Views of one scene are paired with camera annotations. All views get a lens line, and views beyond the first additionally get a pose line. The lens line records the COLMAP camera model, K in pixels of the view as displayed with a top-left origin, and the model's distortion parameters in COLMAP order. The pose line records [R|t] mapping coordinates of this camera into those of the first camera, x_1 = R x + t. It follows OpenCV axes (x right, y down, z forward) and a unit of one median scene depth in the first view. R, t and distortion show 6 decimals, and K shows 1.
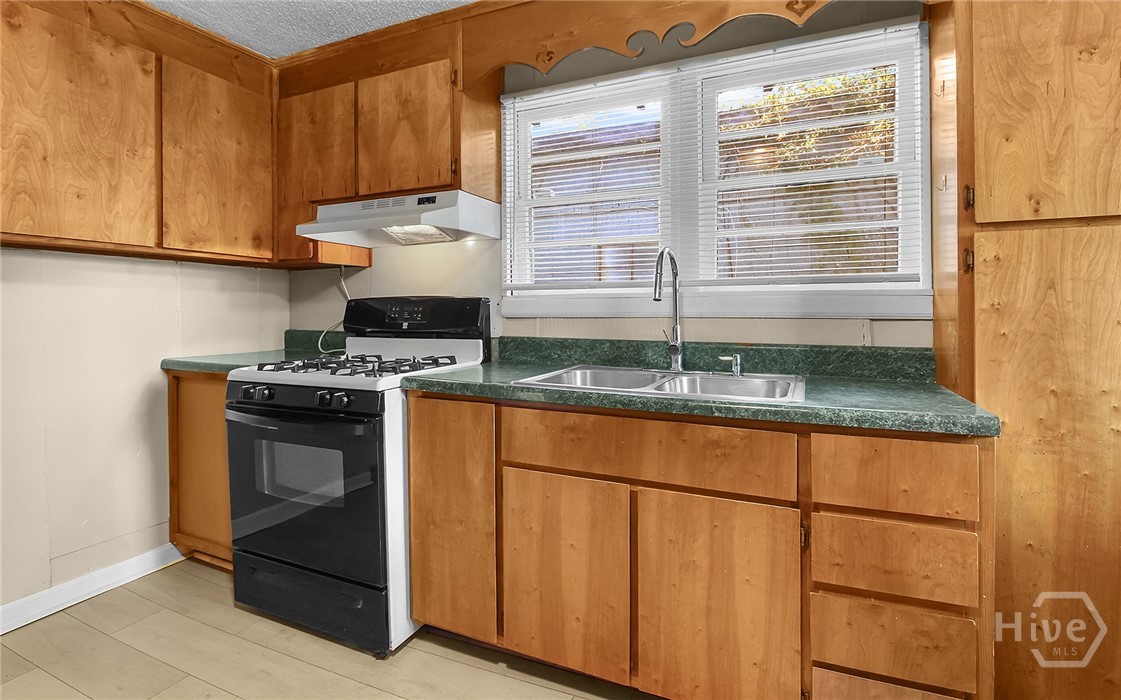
lens RADIAL K [[529.6, 0, 562.7], [0, 529.6, 312.8], [0, 0, 1]] dist [0.004040, -0.012360]
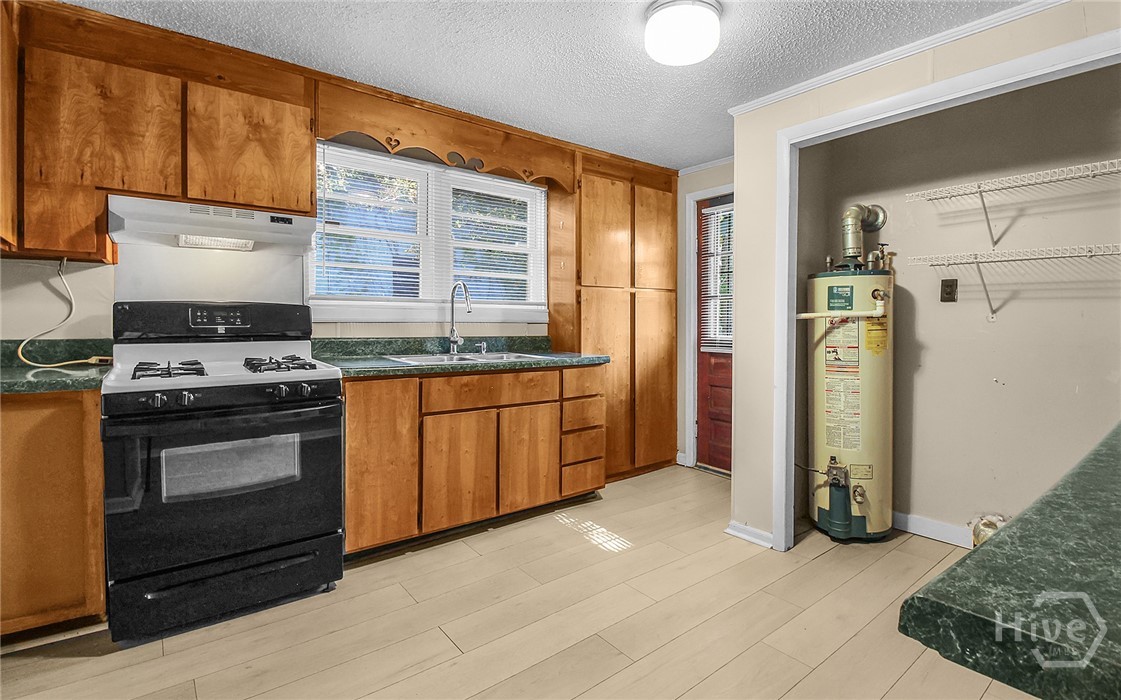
lens RADIAL K [[529.6, 0, 562.7], [0, 529.6, 312.8], [0, 0, 1]] dist [0.004040, -0.012360]
pose [[0.462886, 0.017182, 0.886251, -1.148340], [-0.003376, 0.999839, -0.017621, 0.007762], [-0.886411, 0.005165, 0.462870, -0.080173]]
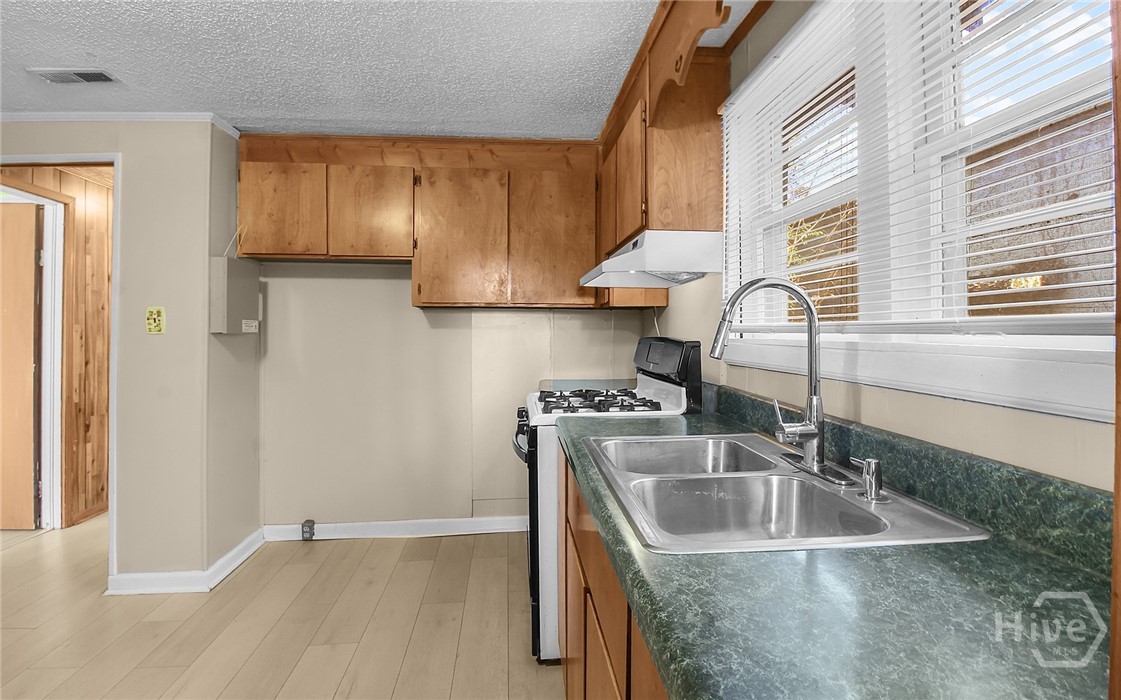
lens RADIAL K [[548.3, 0, 561.6], [0, 548.3, 324.4], [0, 0, 1]] dist [0.000452, -0.000324]
pose [[0.496201, -0.006967, -0.868180, 0.670350], [-0.007351, 0.999898, -0.012226, -0.054558], [0.868176, 0.012449, 0.496100, 0.424469]]
